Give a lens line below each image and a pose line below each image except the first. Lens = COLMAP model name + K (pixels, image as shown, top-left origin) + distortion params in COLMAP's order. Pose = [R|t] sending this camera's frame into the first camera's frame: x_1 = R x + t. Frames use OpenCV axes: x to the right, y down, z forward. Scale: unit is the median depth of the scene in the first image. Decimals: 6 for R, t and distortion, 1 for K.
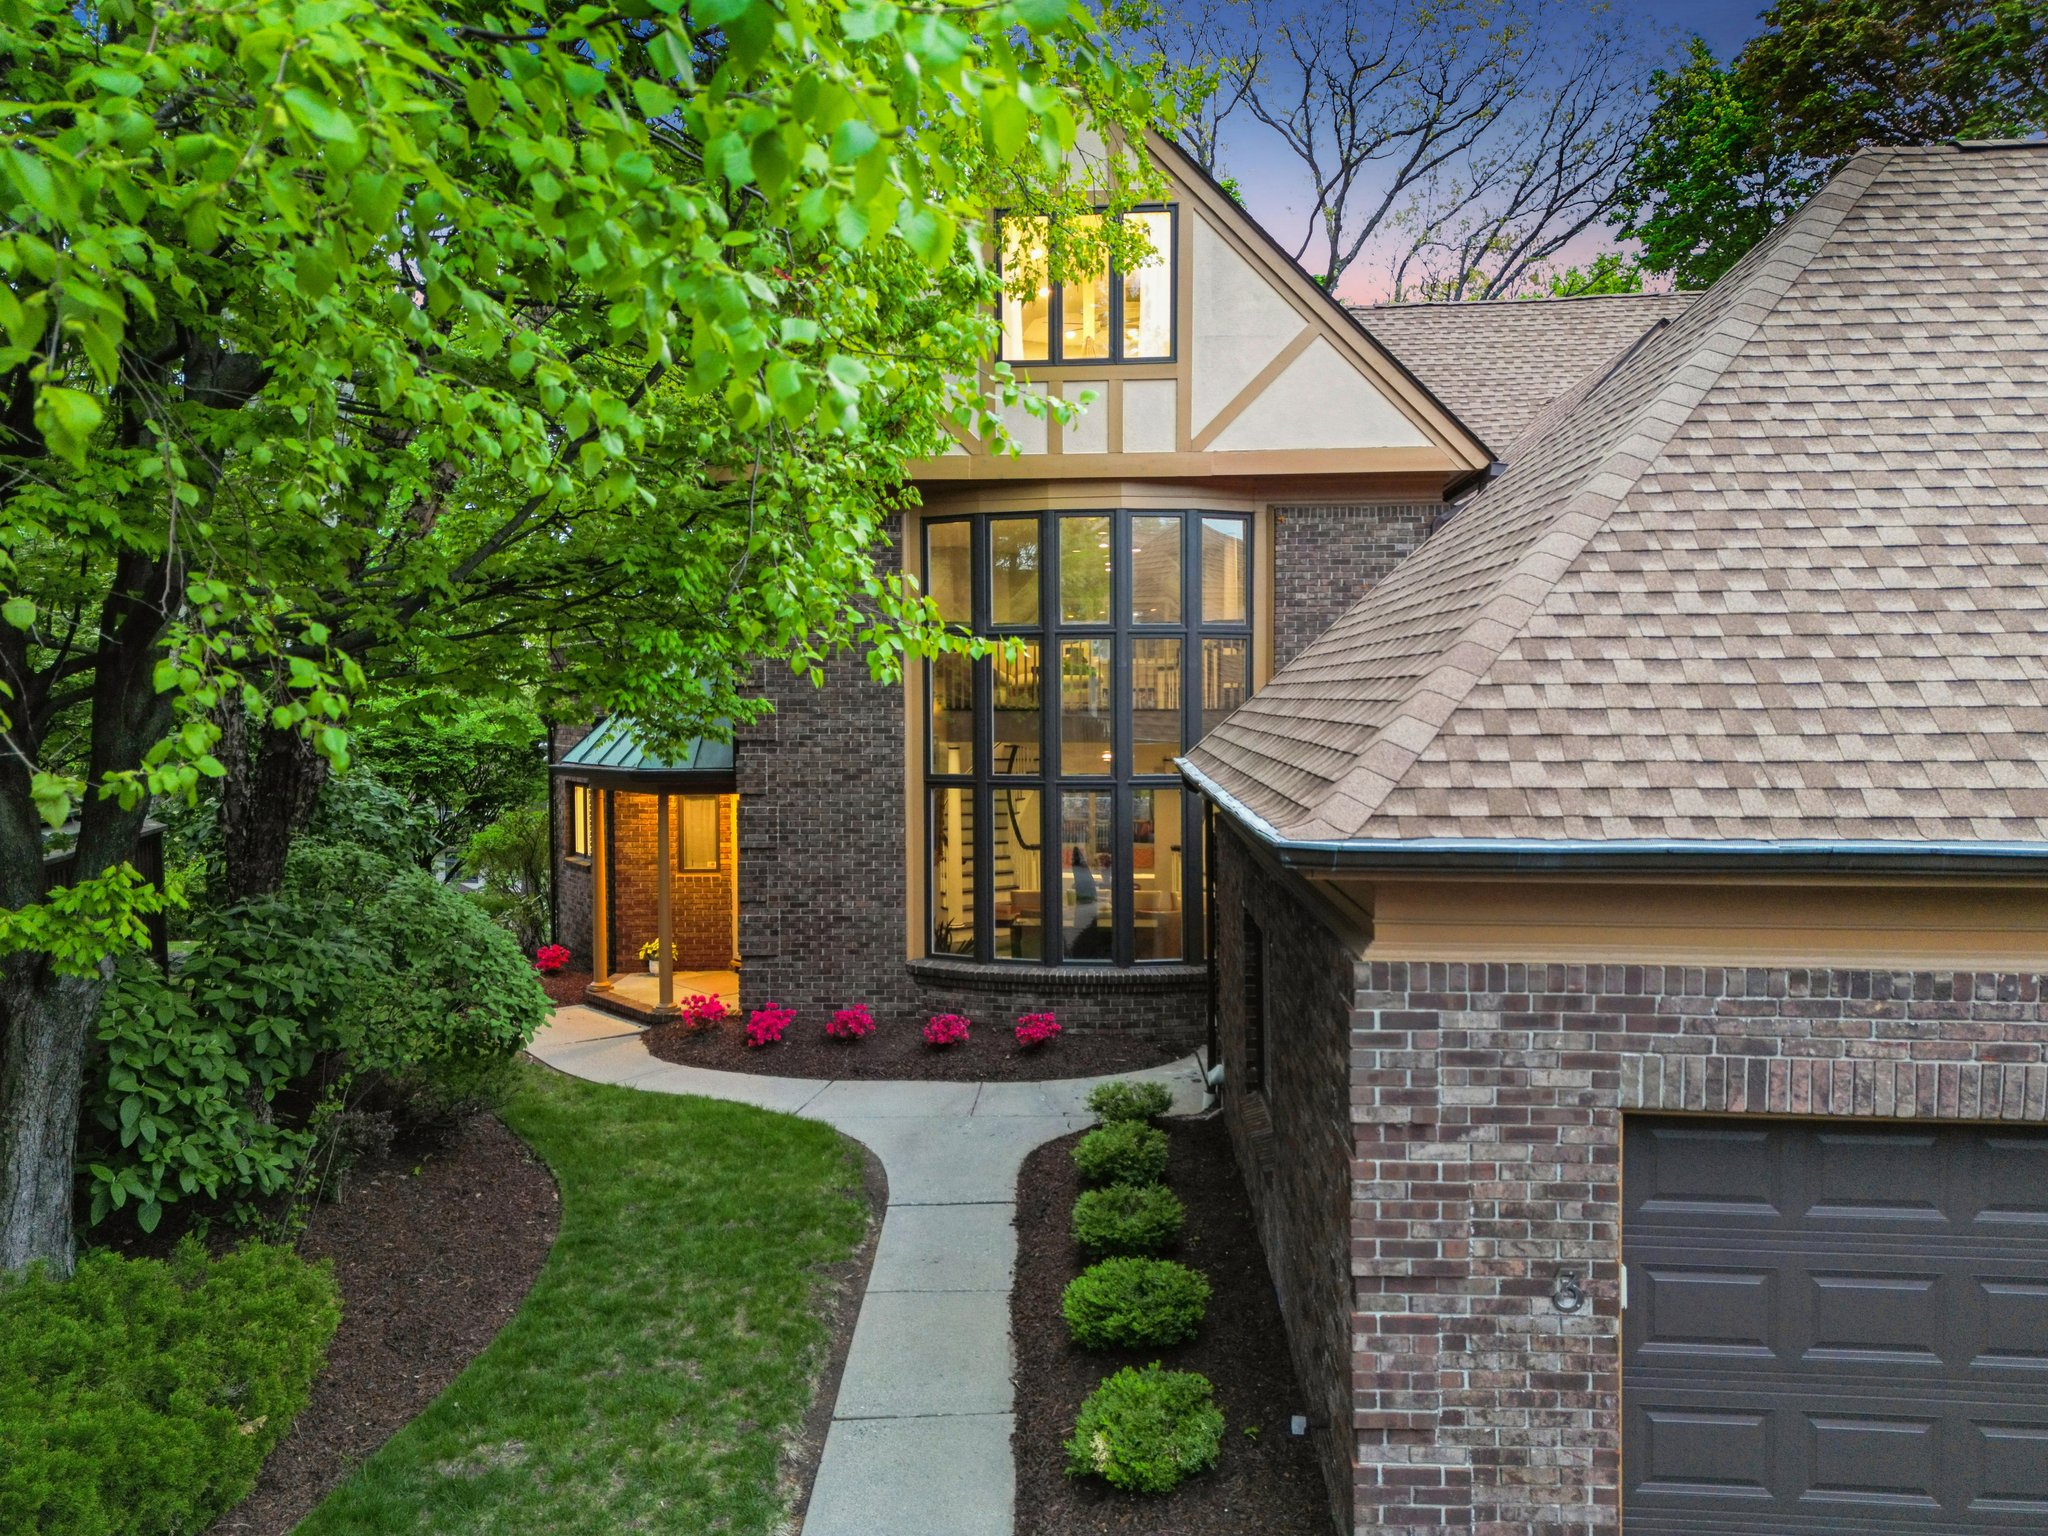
lens RADIAL K [[1404.4, 0, 1024.0], [0, 1404.4, 768.0], [0, 0, 1]] dist [0.031478, -0.004001]
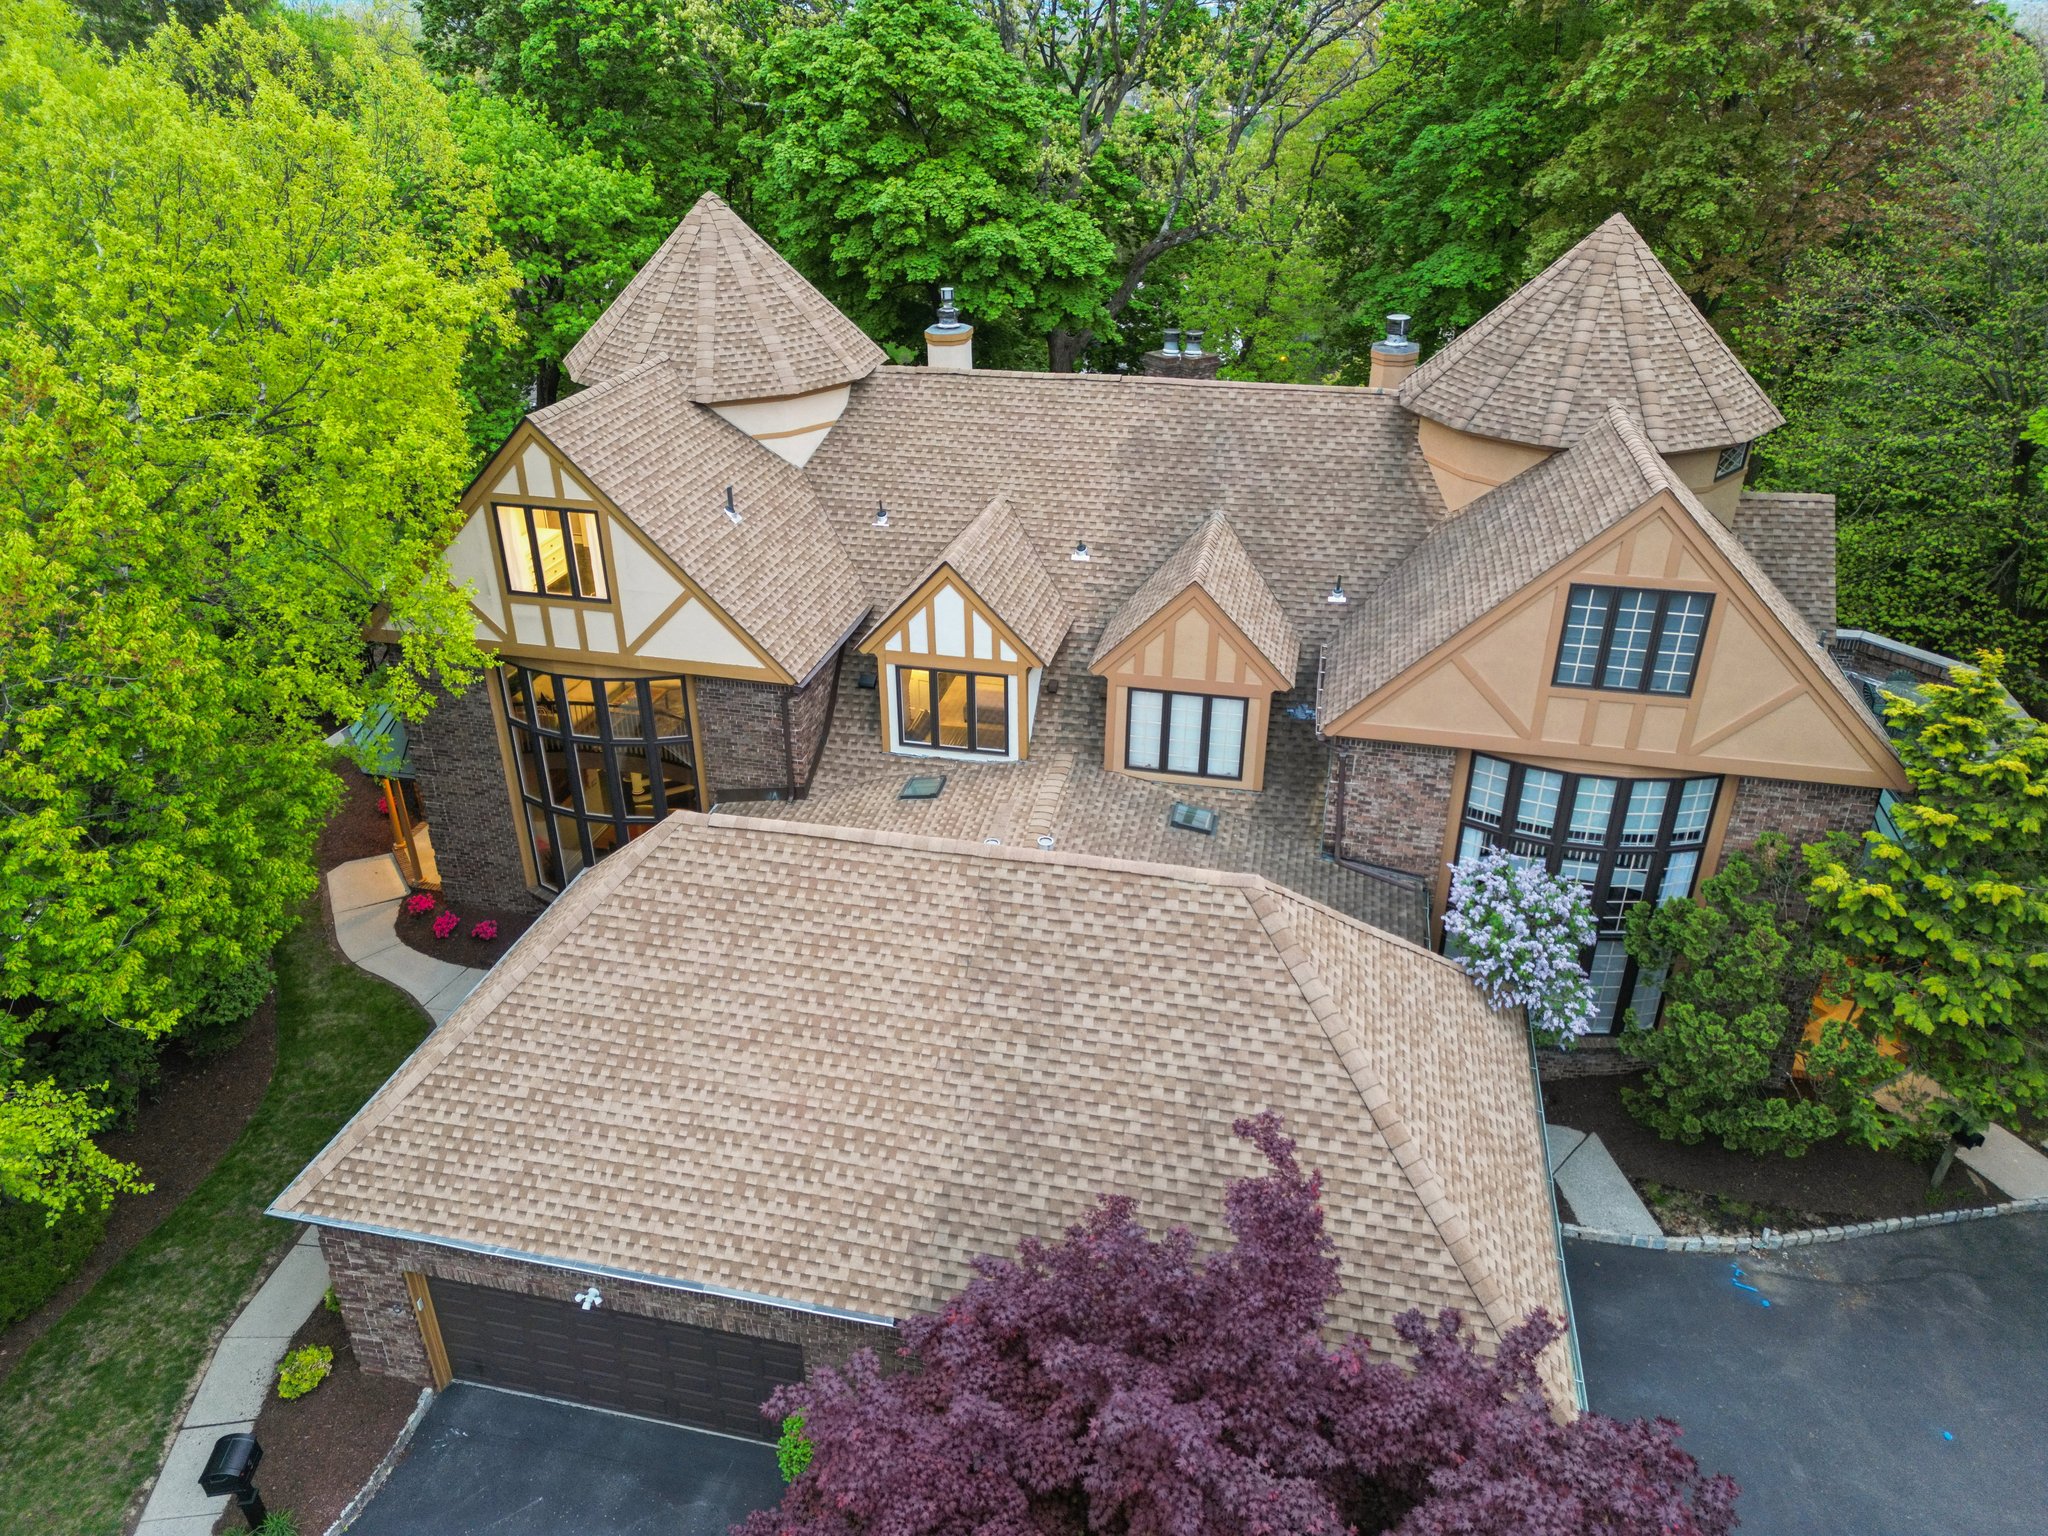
lens RADIAL K [[1428.2, 0, 1024.0], [0, 1428.2, 768.0], [0, 0, 1]] dist [0.092220, -0.075872]
pose [[0.986655, 0.080624, -0.141465, 0.819459], [-0.010574, 0.898700, 0.438437, -0.843526], [0.162483, -0.431090, 0.887559, -0.462026]]
